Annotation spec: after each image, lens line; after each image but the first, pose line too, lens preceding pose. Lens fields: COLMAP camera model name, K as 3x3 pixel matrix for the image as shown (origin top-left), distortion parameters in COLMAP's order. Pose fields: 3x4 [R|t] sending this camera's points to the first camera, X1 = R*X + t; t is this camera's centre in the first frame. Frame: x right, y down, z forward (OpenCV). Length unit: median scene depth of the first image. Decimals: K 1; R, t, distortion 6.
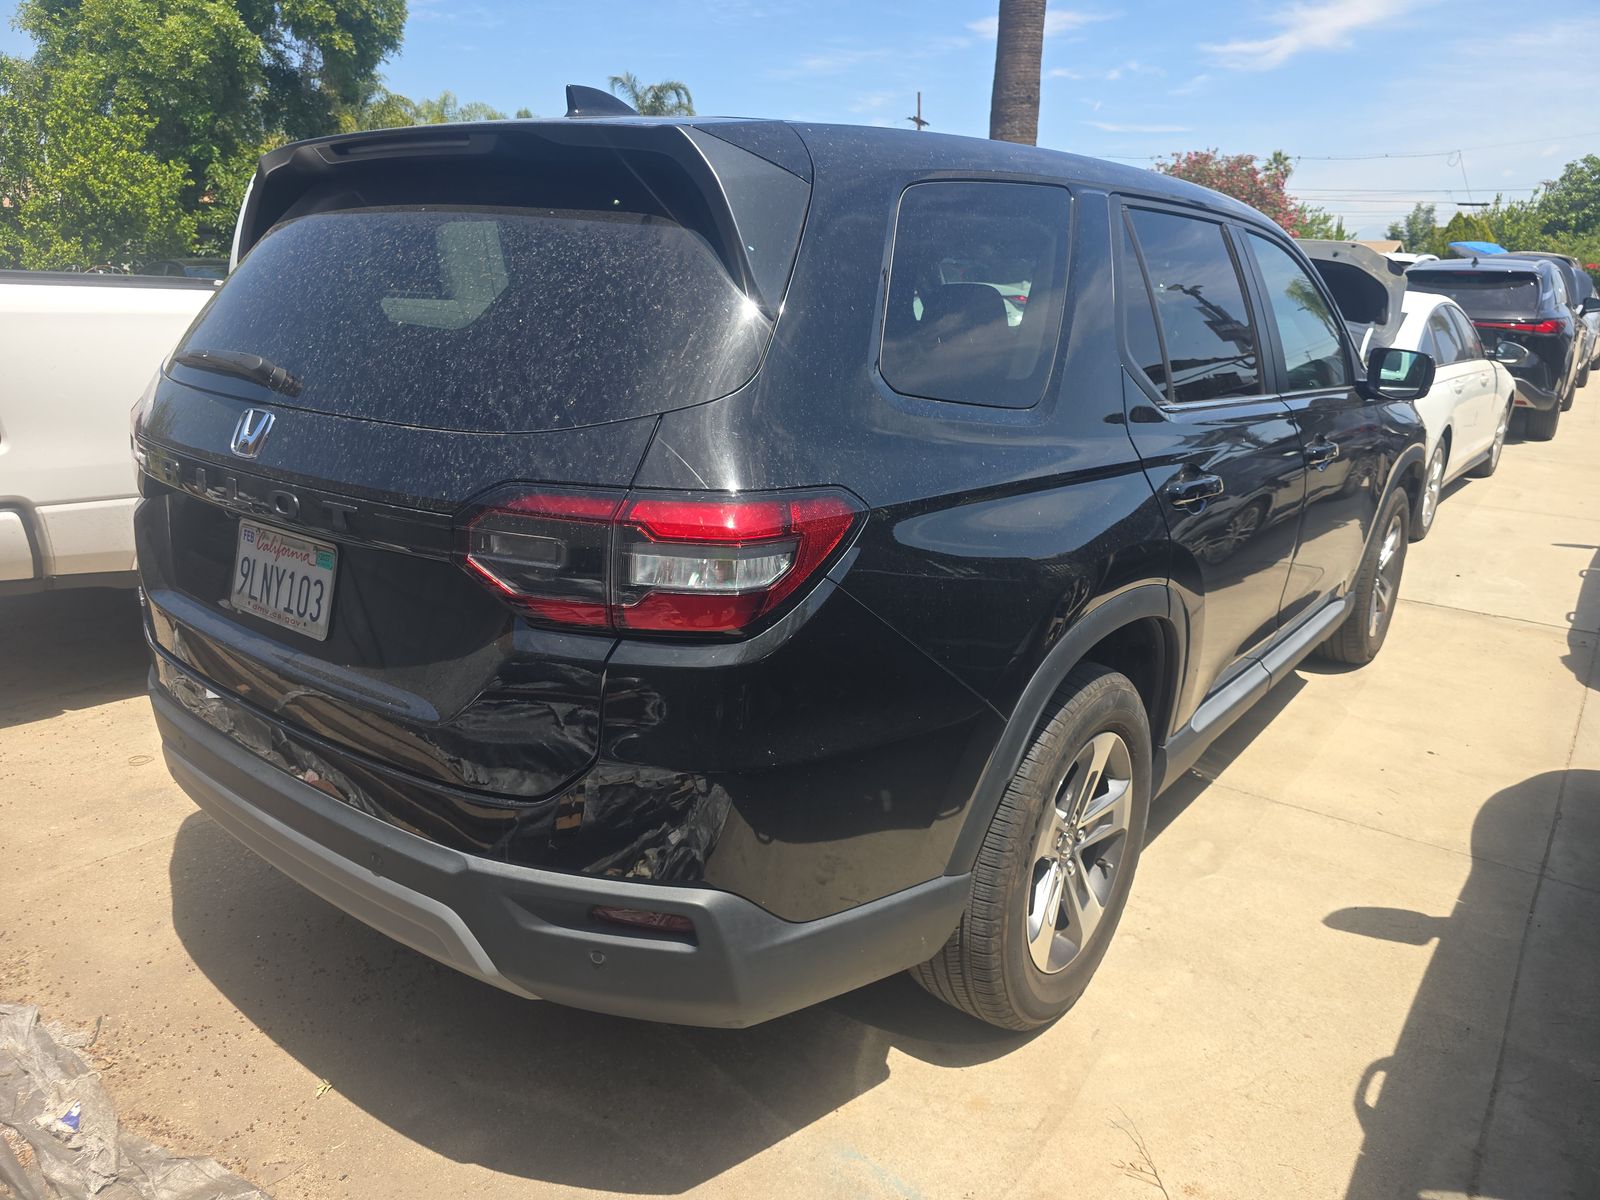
lens RADIAL K [[1084.3, 0, 811.1], [0, 1084.3, 597.5], [0, 0, 1]] dist [0.026095, -0.014161]
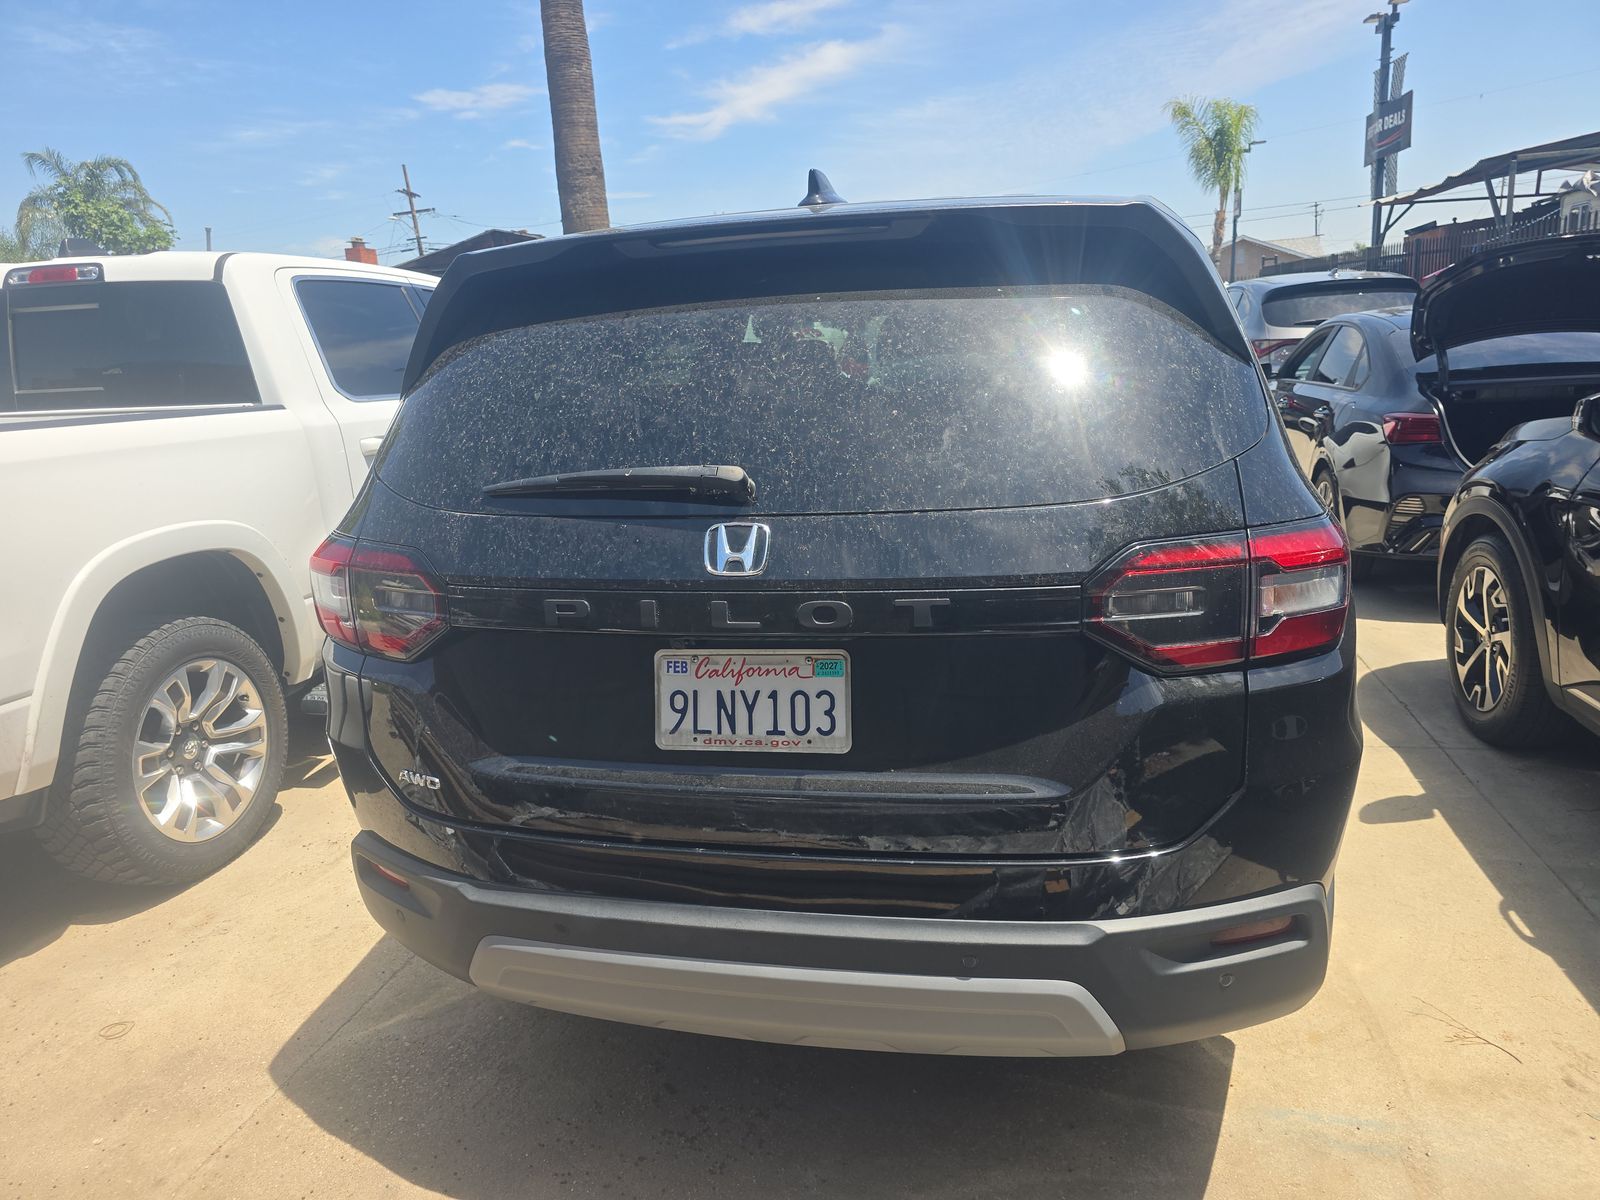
lens RADIAL K [[1084.3, 0, 809.6], [0, 1084.3, 596.1], [0, 0, 1]] dist [0.026095, -0.014161]
pose [[0.902628, -0.176849, 0.392412, -0.665199], [0.198036, 0.980097, -0.013822, -0.069771], [-0.382158, 0.090188, 0.919686, 0.114568]]
